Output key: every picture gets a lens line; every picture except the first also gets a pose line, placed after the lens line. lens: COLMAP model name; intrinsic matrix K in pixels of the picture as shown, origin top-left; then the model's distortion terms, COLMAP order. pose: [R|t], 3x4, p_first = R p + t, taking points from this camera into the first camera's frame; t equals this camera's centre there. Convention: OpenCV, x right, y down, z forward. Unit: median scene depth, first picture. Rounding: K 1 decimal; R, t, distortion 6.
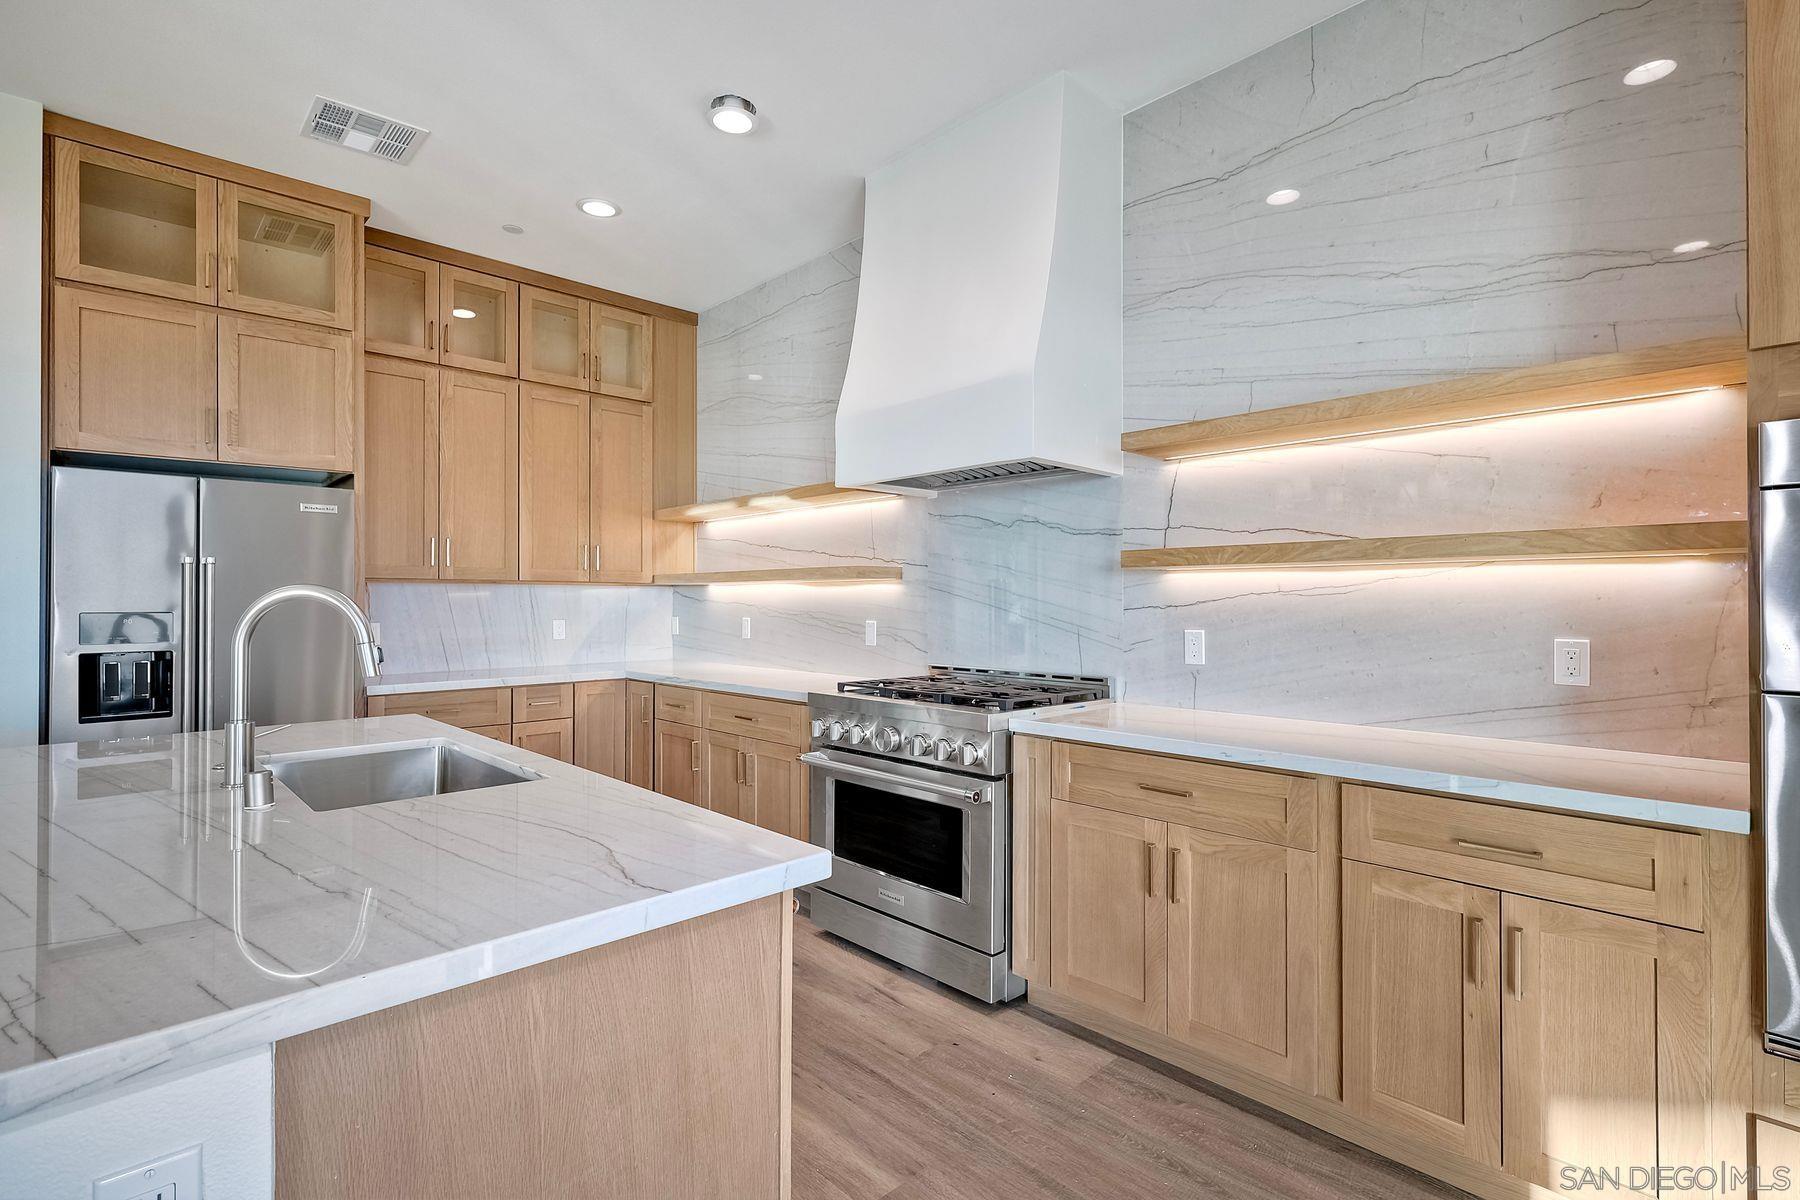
lens RADIAL K [[843.5, 0, 900.0], [0, 843.5, 600.0], [0, 0, 1]] dist [-0.000038, -0.000097]
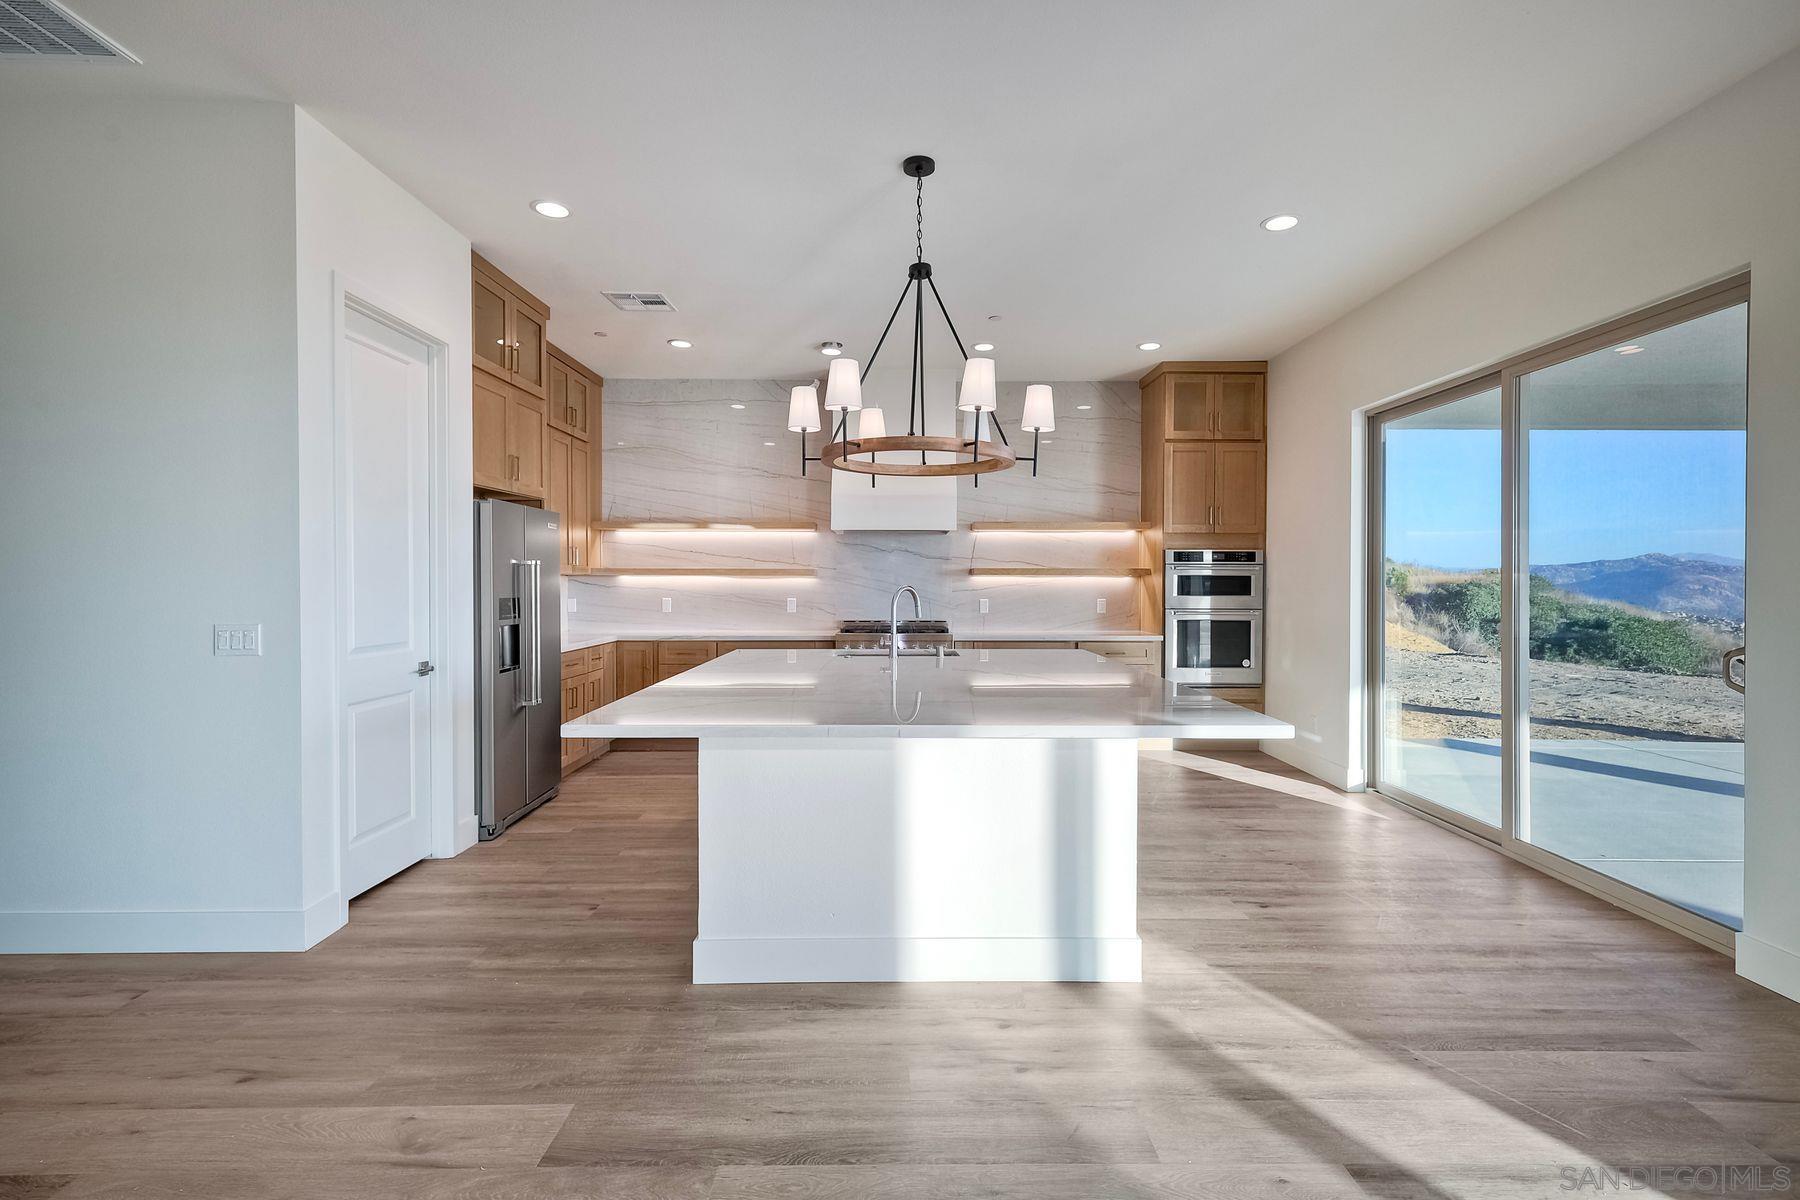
lens RADIAL K [[820.1, 0, 904.4], [0, 820.1, 591.1], [0, 0, 1]] dist [0.001128, -0.000186]
pose [[0.688419, -0.009952, 0.725245, -1.213018], [-0.003202, 0.999854, 0.016761, -0.022313], [-0.725306, -0.013861, 0.688287, -0.392718]]
